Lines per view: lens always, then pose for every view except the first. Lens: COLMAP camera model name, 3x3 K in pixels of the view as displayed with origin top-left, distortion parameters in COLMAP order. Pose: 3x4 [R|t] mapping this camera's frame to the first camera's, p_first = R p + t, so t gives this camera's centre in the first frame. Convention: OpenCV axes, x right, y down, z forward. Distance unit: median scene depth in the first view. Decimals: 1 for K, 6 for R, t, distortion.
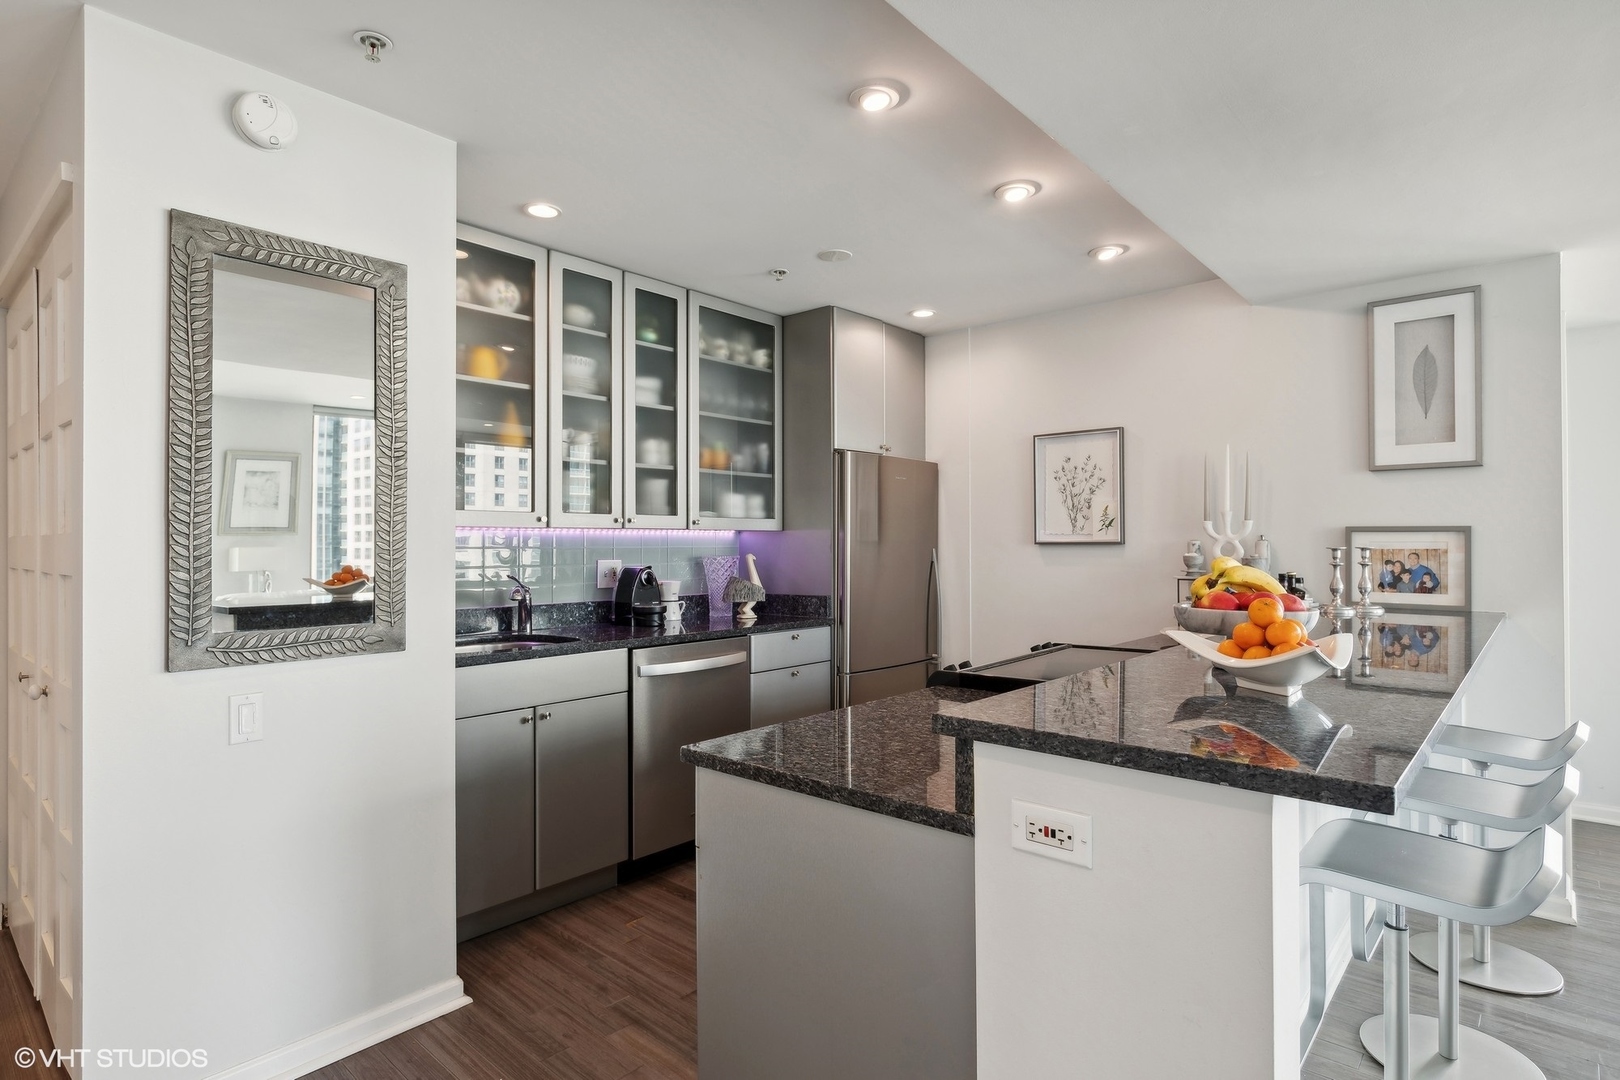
lens RADIAL K [[849.2, 0, 805.5], [0, 849.2, 534.4], [0, 0, 1]] dist [0.001004, -0.000205]
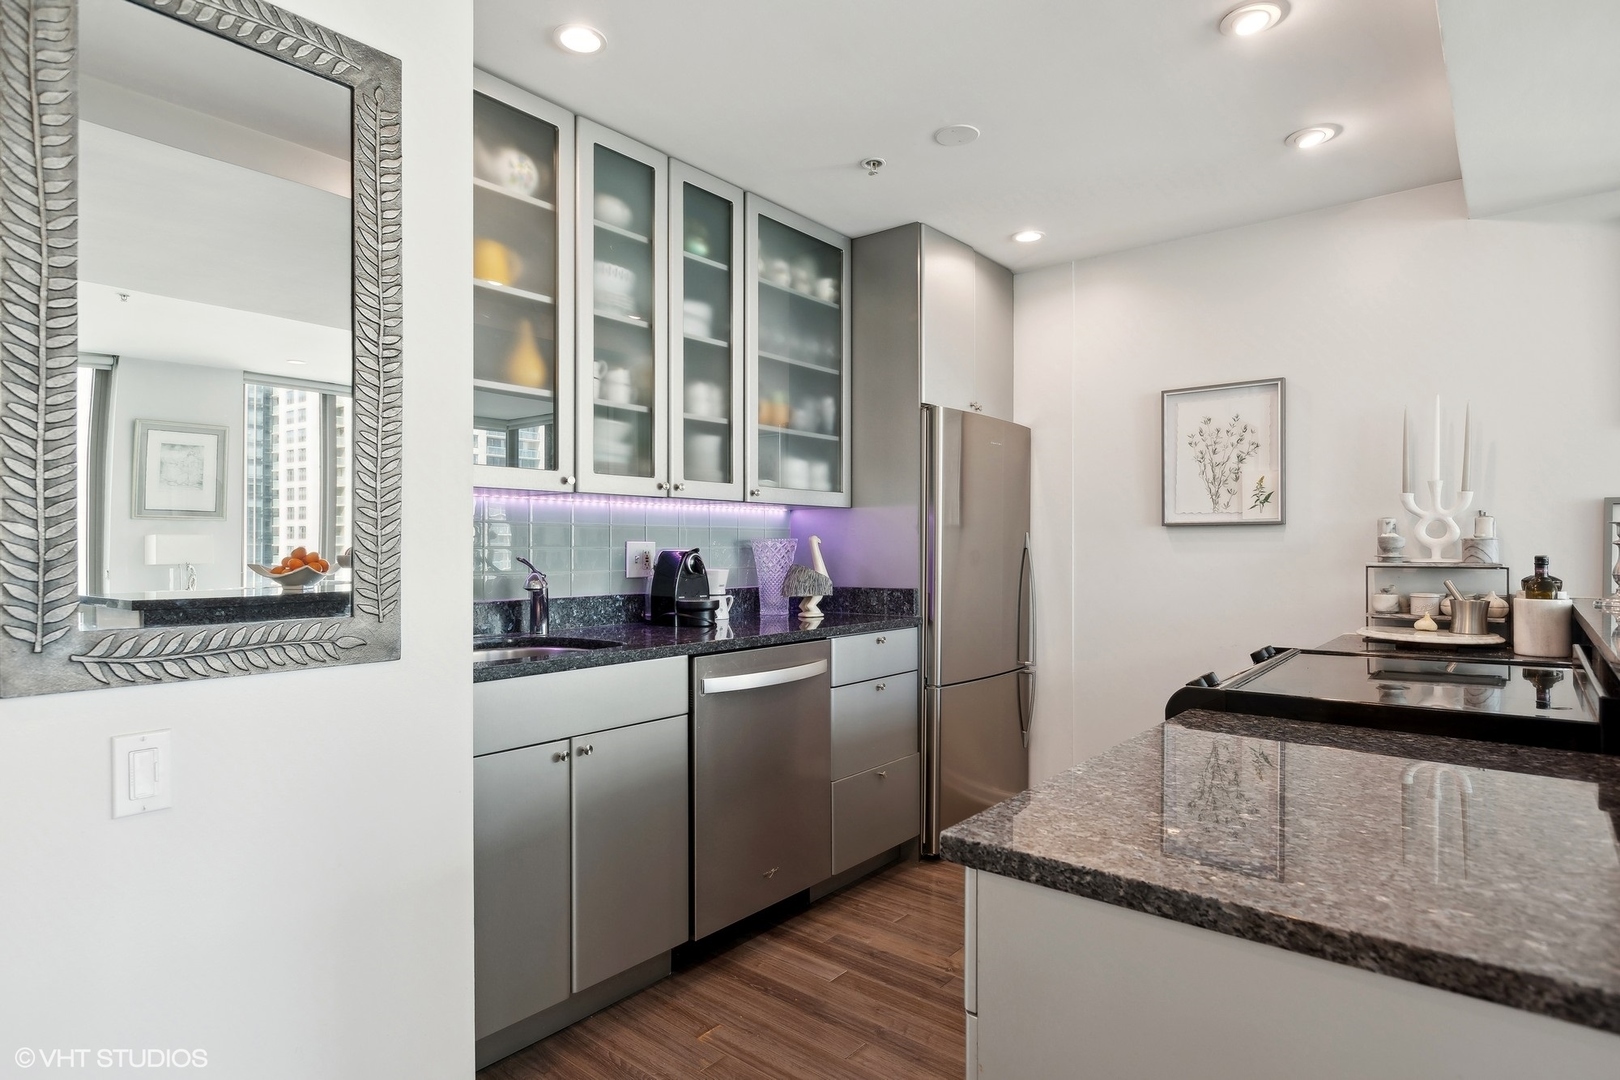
lens RADIAL K [[884.0, 0, 805.8], [0, 884.0, 546.2], [0, 0, 1]] dist [0.001130, -0.001461]
pose [[0.999163, 0.003032, 0.040787, -0.131065], [-0.003477, 0.999935, 0.010849, 0.029035], [-0.040752, -0.010982, 0.999109, 0.217917]]
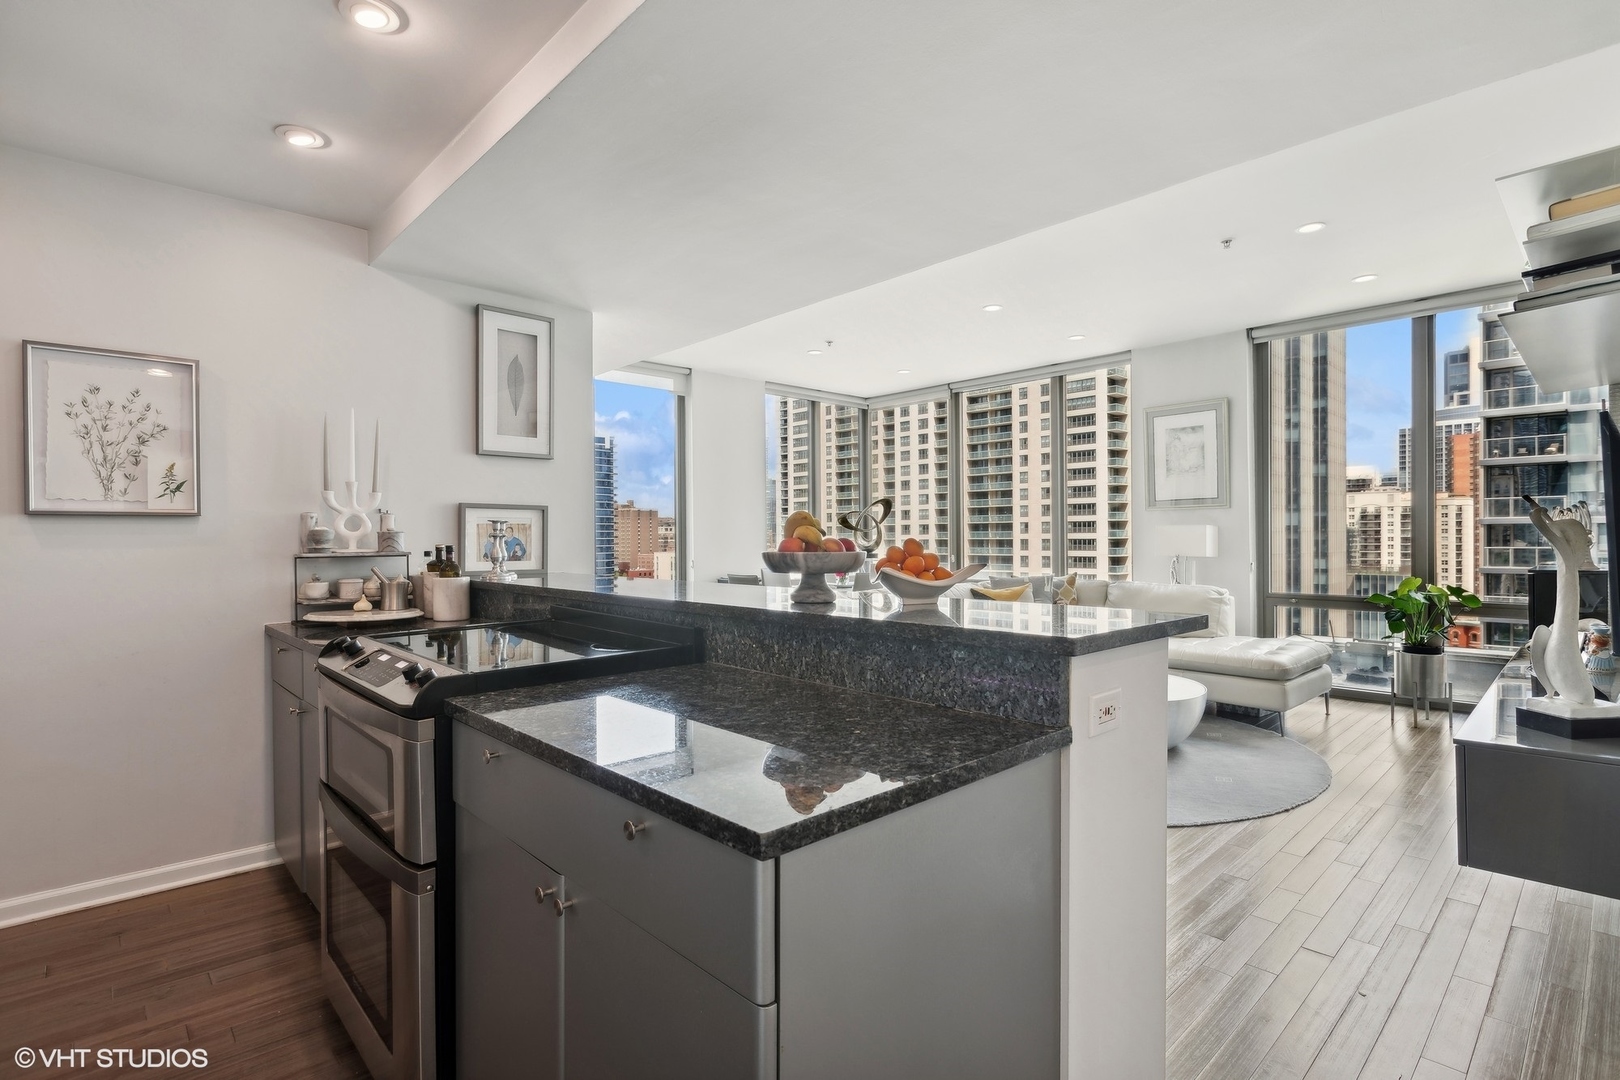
lens RADIAL K [[777.1, 0, 805.4], [0, 777.1, 541.0], [0, 0, 1]] dist [0.000523, -0.001601]
pose [[0.089426, -0.003014, 0.995989, -0.315993], [-0.004807, 0.999982, 0.003458, 0.033952], [-0.995982, -0.005096, 0.089410, 0.472600]]
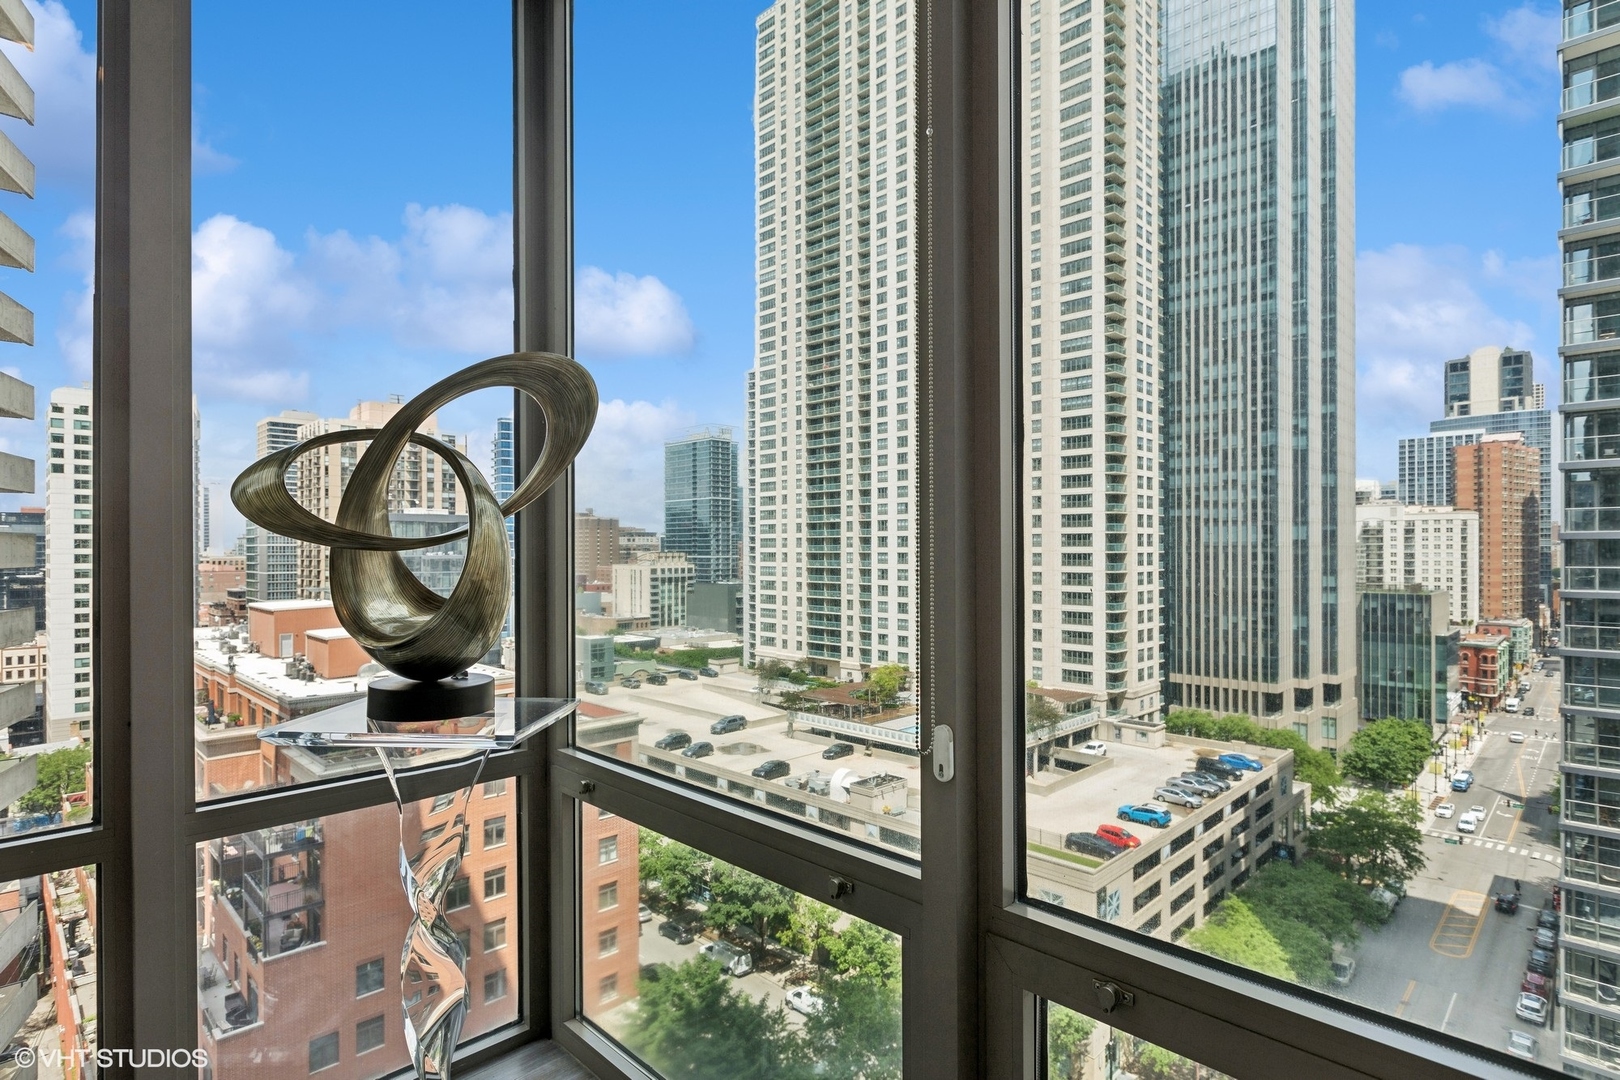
lens RADIAL K [[820.5, 0, 800.5], [0, 820.5, 549.7], [0, 0, 1]] dist [-0.002153, -0.000475]
pose [[0.062414, 0.001671, 0.998049, 1.723418], [-0.010677, 0.999942, -0.001006, 0.016145], [-0.997993, -0.010594, 0.062429, 0.316481]]
